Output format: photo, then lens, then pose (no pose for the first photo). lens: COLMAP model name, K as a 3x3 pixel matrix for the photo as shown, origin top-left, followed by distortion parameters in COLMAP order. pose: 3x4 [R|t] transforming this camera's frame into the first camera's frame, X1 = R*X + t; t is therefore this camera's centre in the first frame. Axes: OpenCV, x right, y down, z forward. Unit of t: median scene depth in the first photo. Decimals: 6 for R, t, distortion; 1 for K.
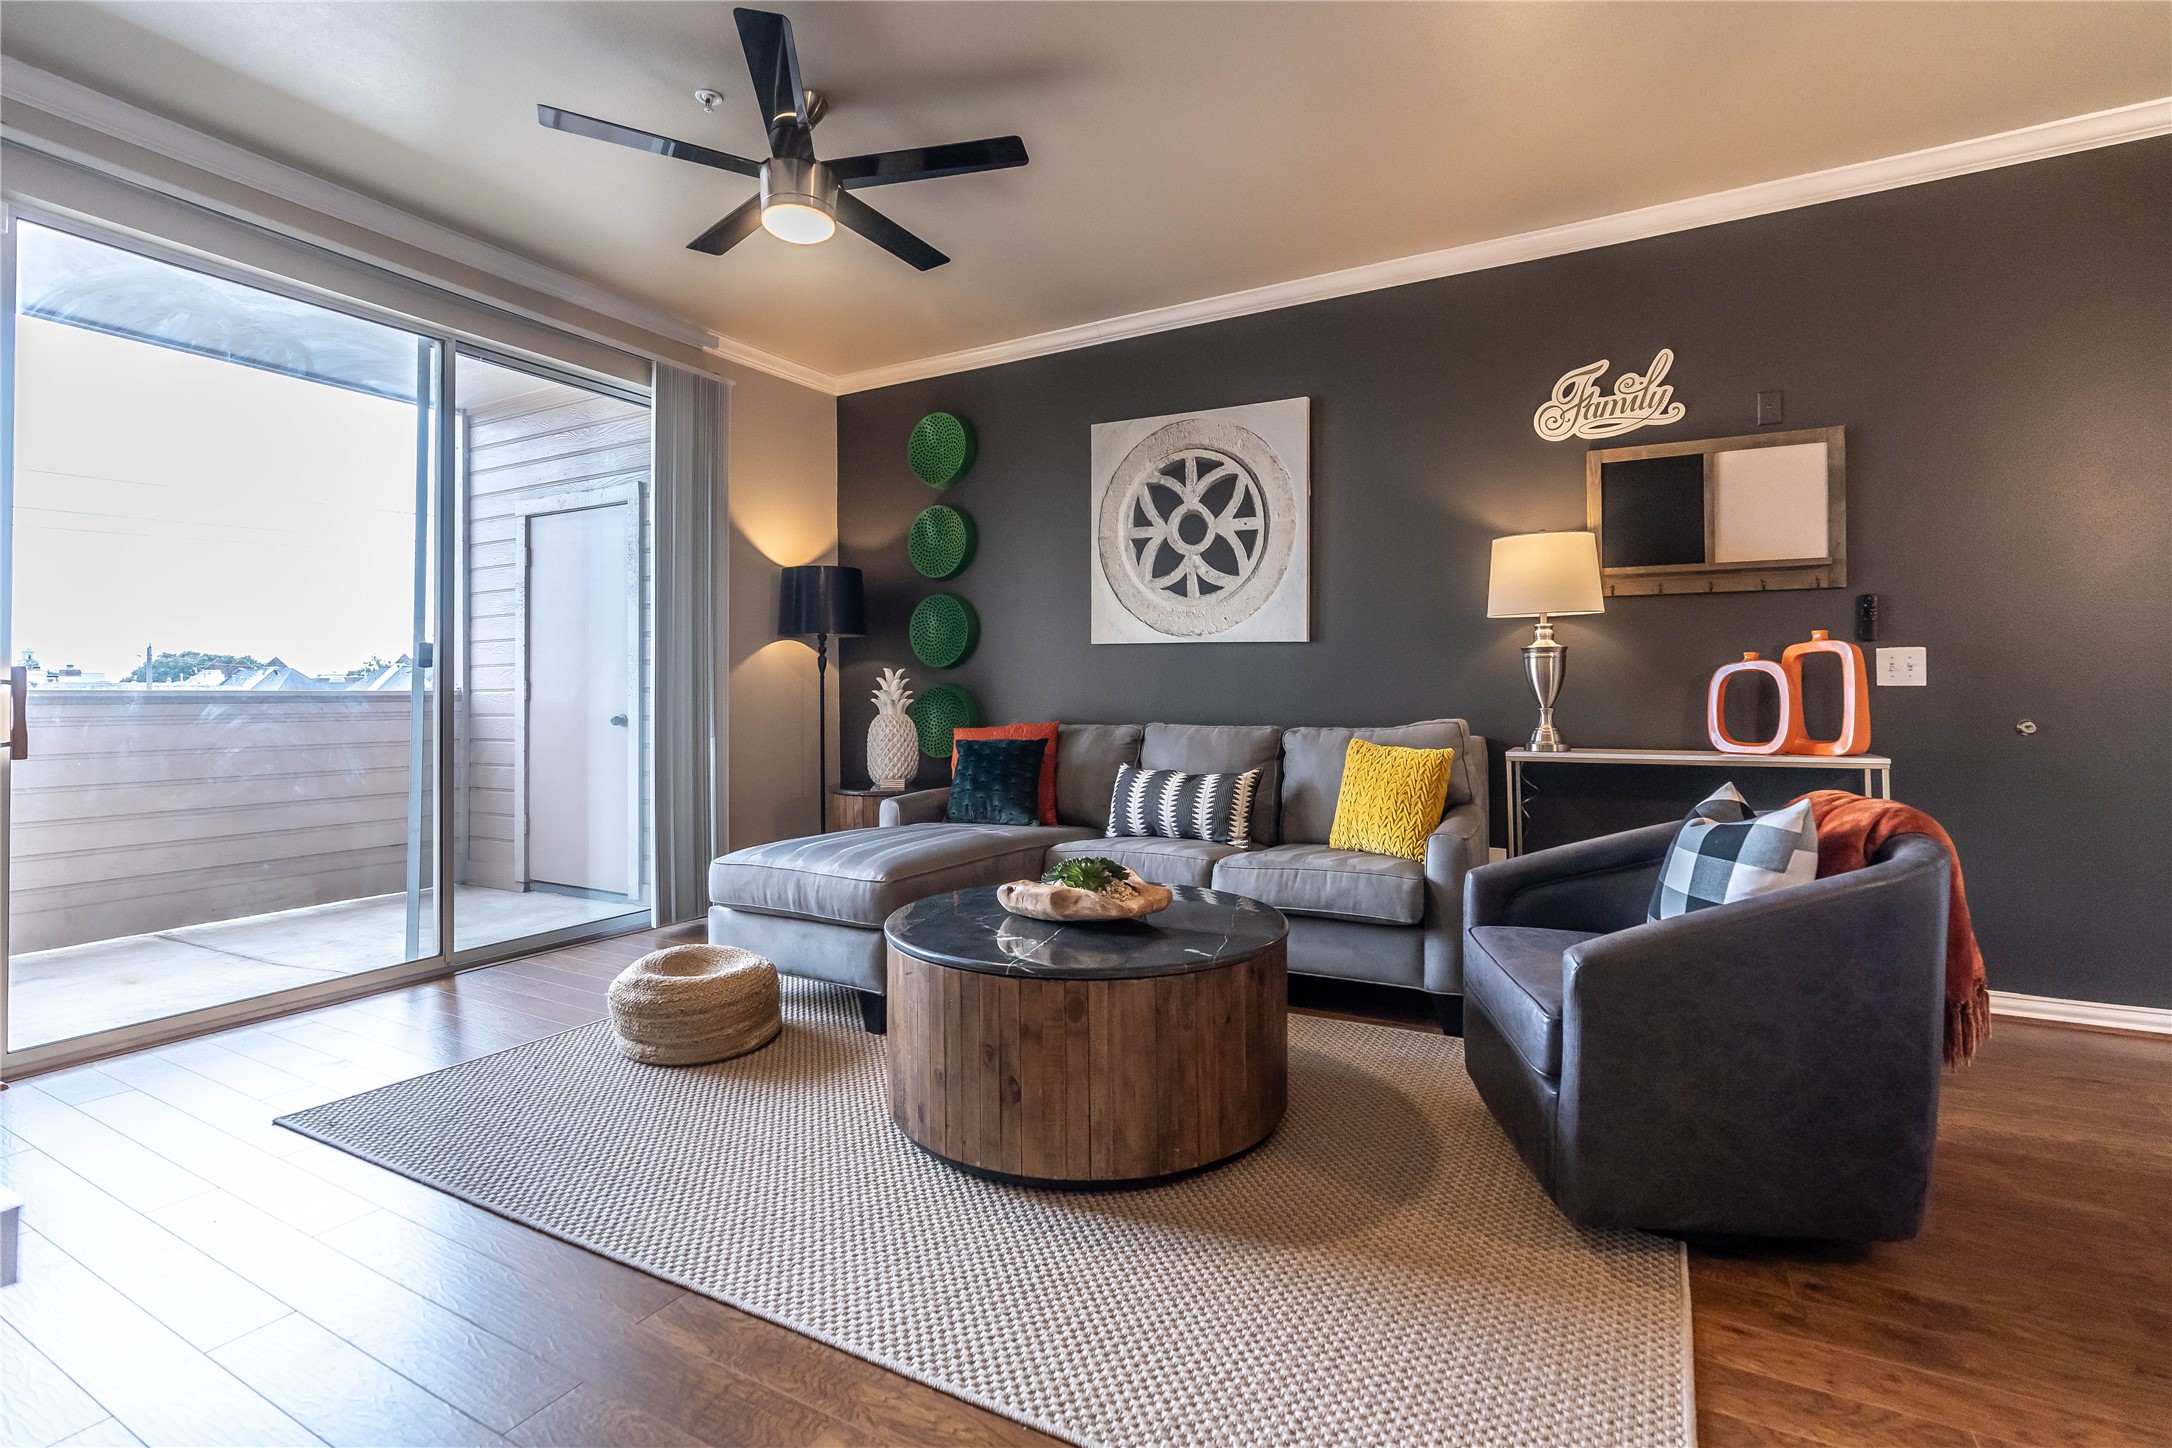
lens RADIAL K [[975.7, 0, 1085.0], [0, 975.7, 685.4], [0, 0, 1]] dist [-0.000458, -0.000017]
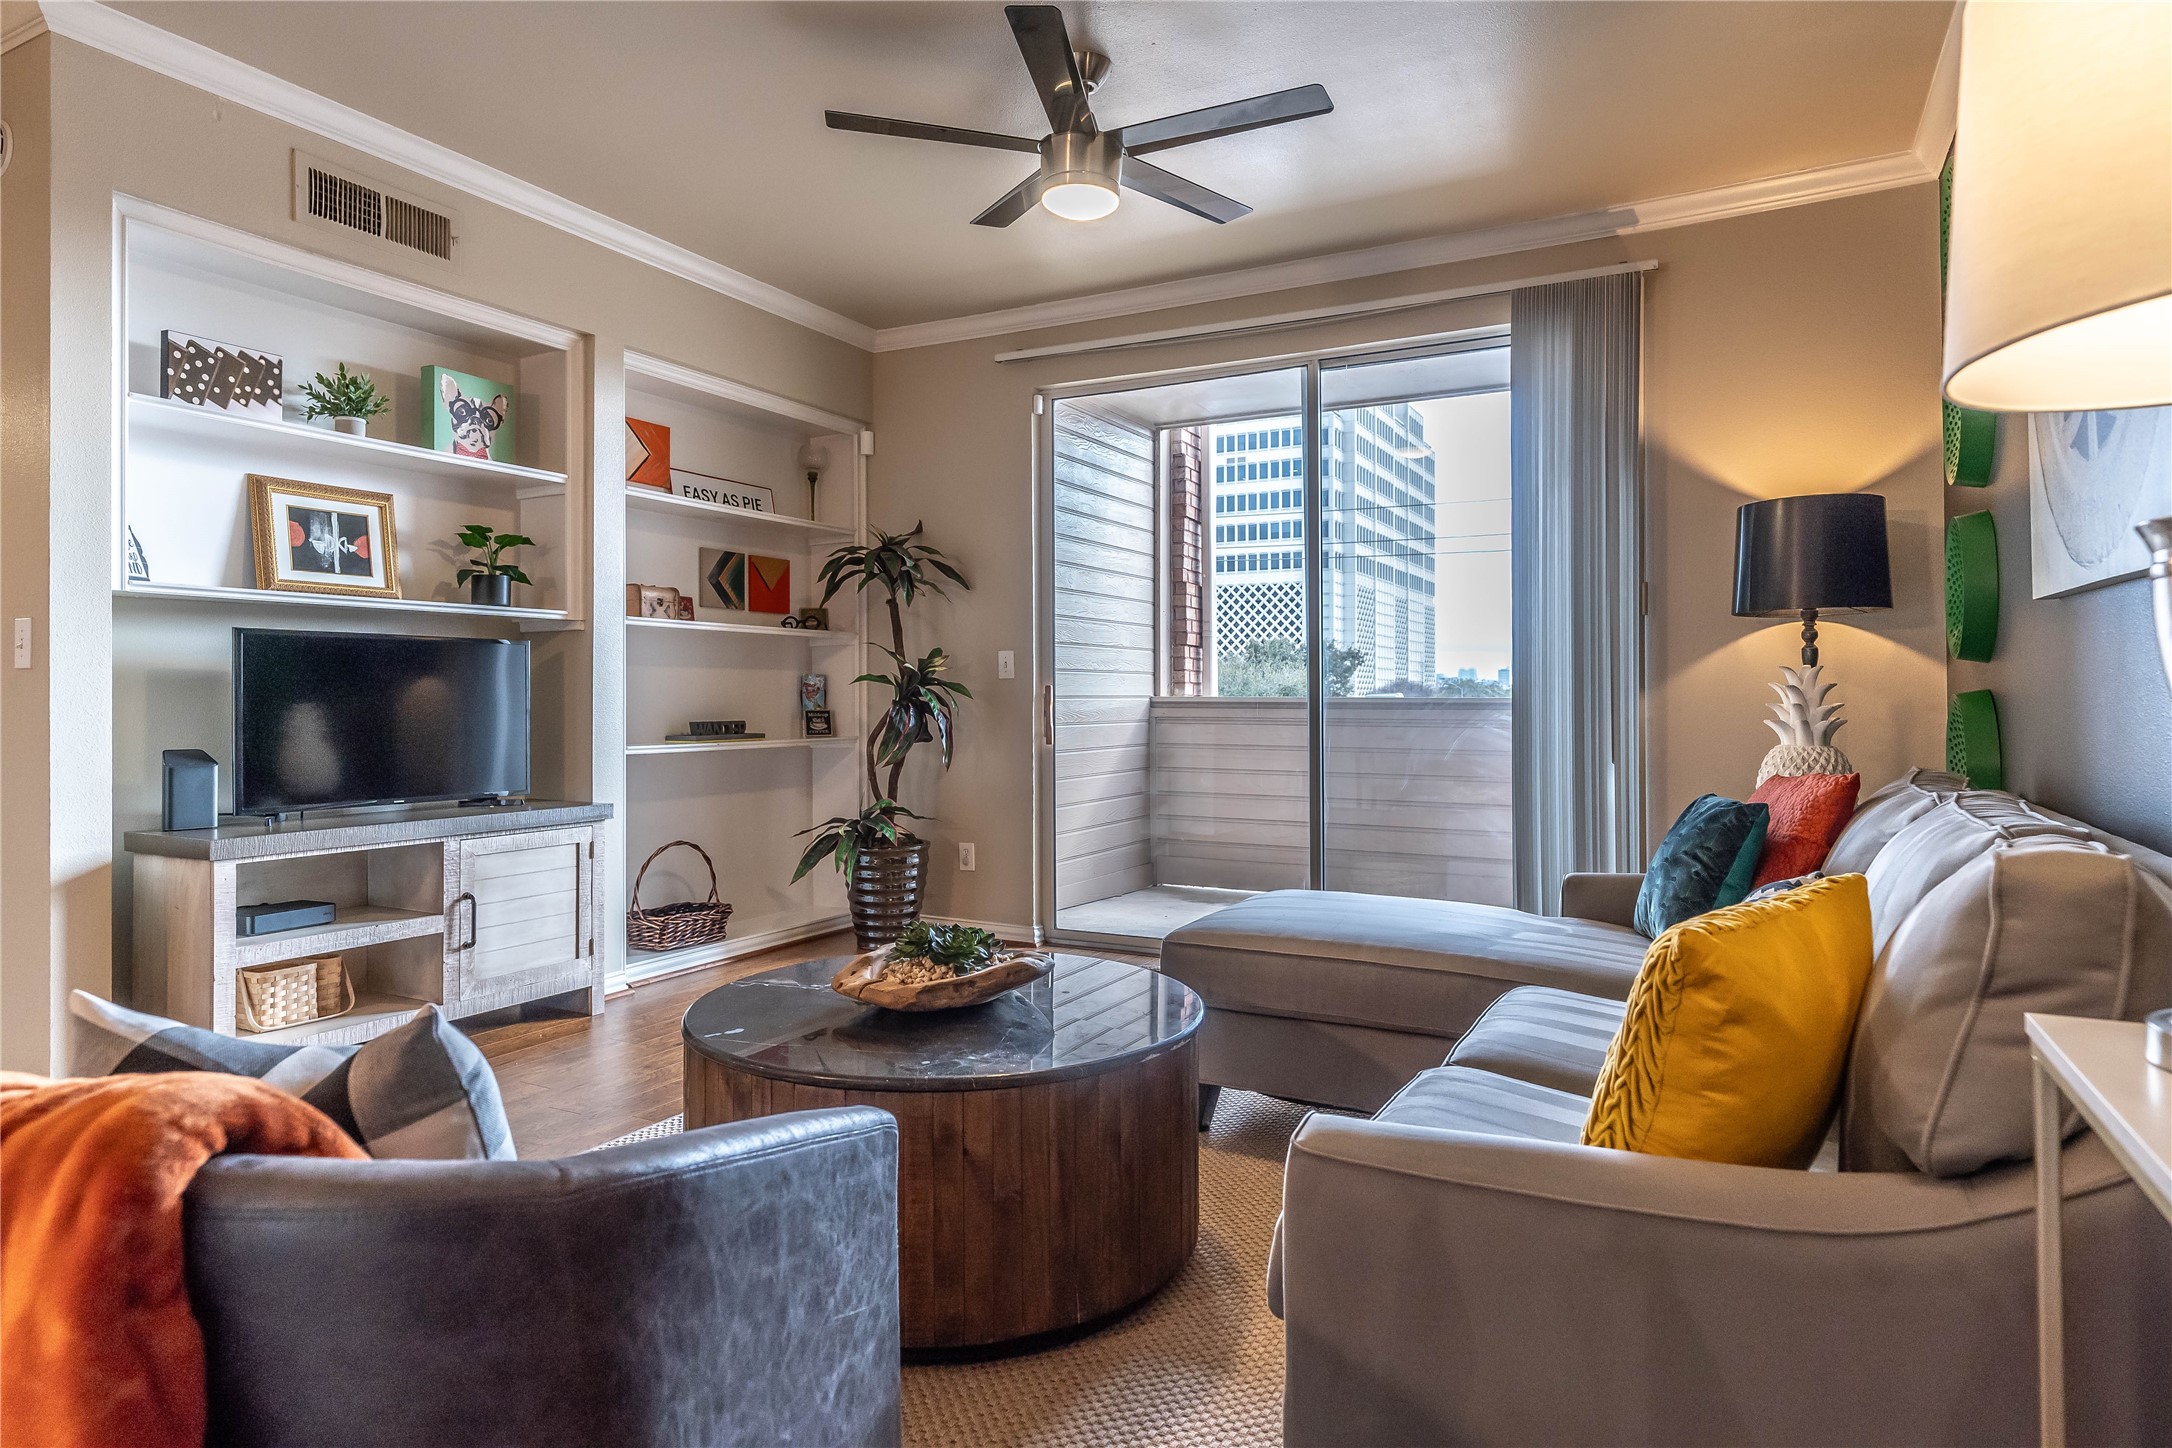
lens RADIAL K [[1253.8, 0, 1084.1], [0, 1253.8, 678.4], [0, 0, 1]] dist [0.002876, 0.000360]
pose [[0.012279, -0.006476, -0.999904, 0.585437], [-0.000765, 0.999979, -0.006486, -0.007963], [0.999924, 0.000845, 0.012273, 0.645174]]
